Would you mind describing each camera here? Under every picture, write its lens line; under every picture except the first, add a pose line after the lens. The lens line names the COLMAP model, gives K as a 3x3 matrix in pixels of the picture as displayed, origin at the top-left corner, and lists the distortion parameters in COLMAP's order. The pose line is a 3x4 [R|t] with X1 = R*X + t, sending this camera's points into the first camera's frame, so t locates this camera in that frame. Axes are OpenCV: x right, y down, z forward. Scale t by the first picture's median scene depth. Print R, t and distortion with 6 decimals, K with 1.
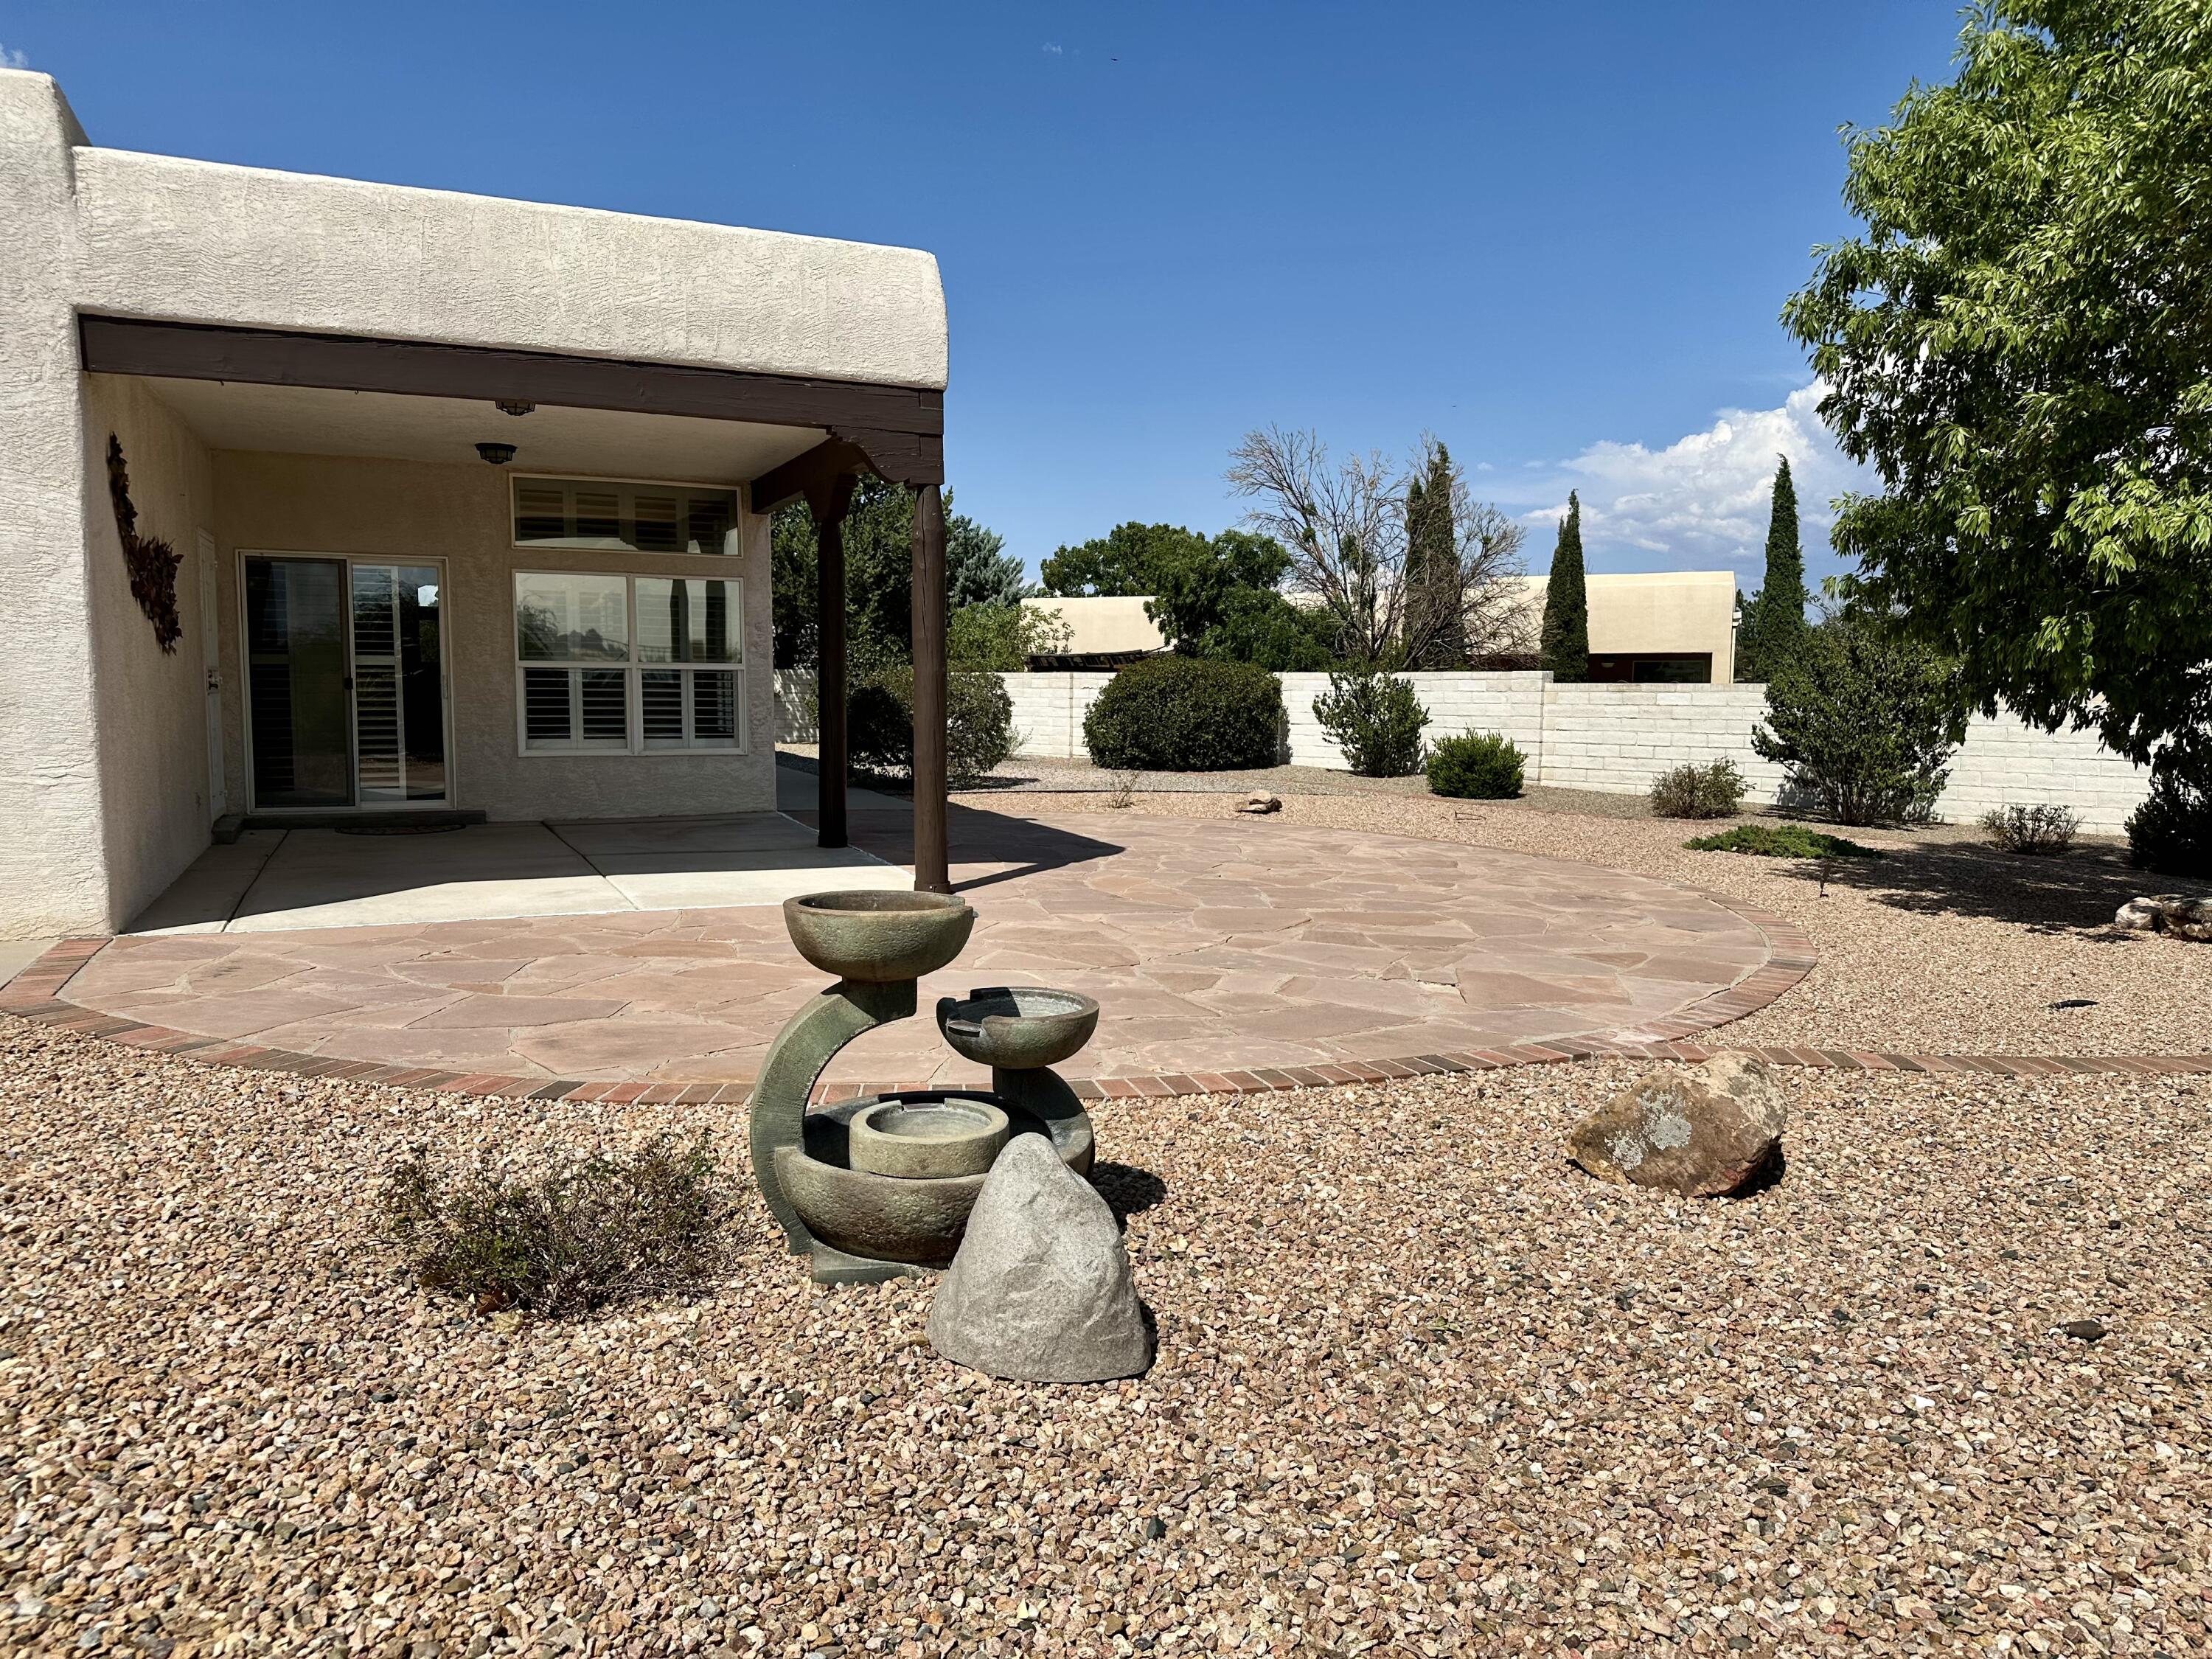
lens RADIAL K [[1551.2, 0, 1101.7], [0, 1551.2, 828.3], [0, 0, 1]] dist [0.057912, -0.063746]
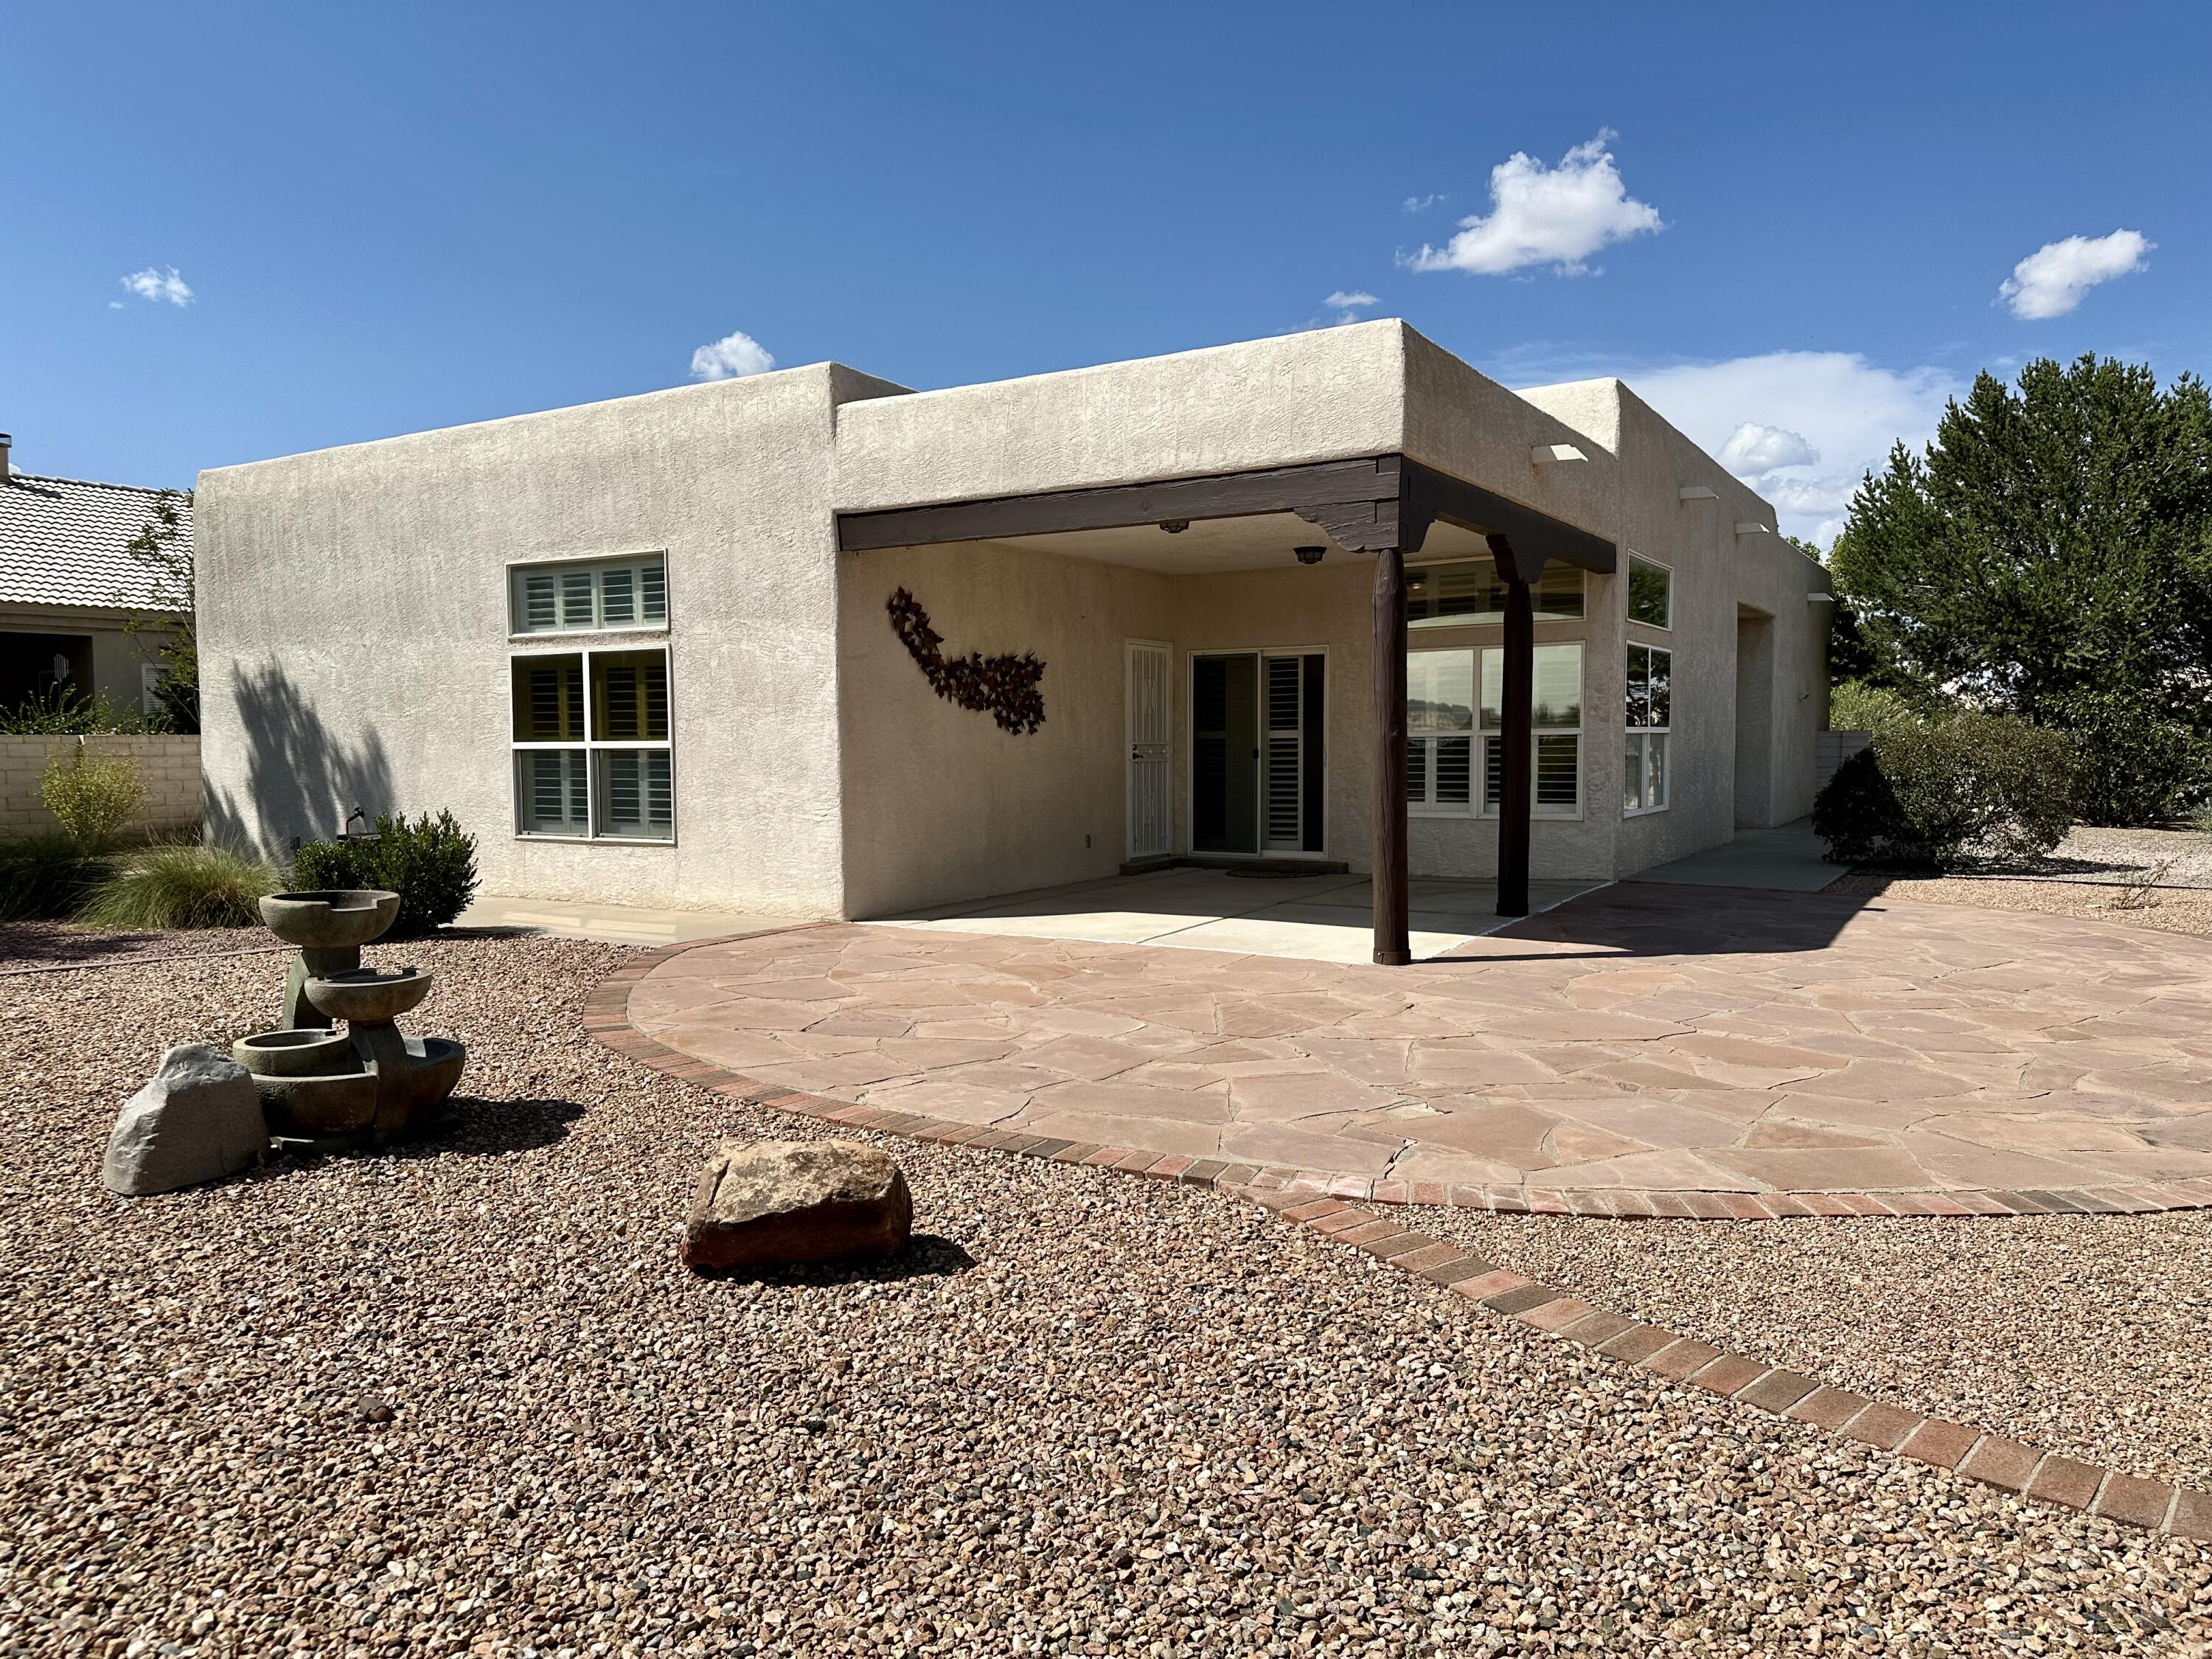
lens RADIAL K [[1551.2, 0, 1087.3], [0, 1551.2, 873.5], [0, 0, 1]] dist [0.057912, -0.063746]
pose [[0.572603, 0.058408, -0.817750, 0.443644], [-0.069100, 0.997348, 0.022851, -0.017510], [0.816916, 0.043422, 0.575120, 0.200500]]
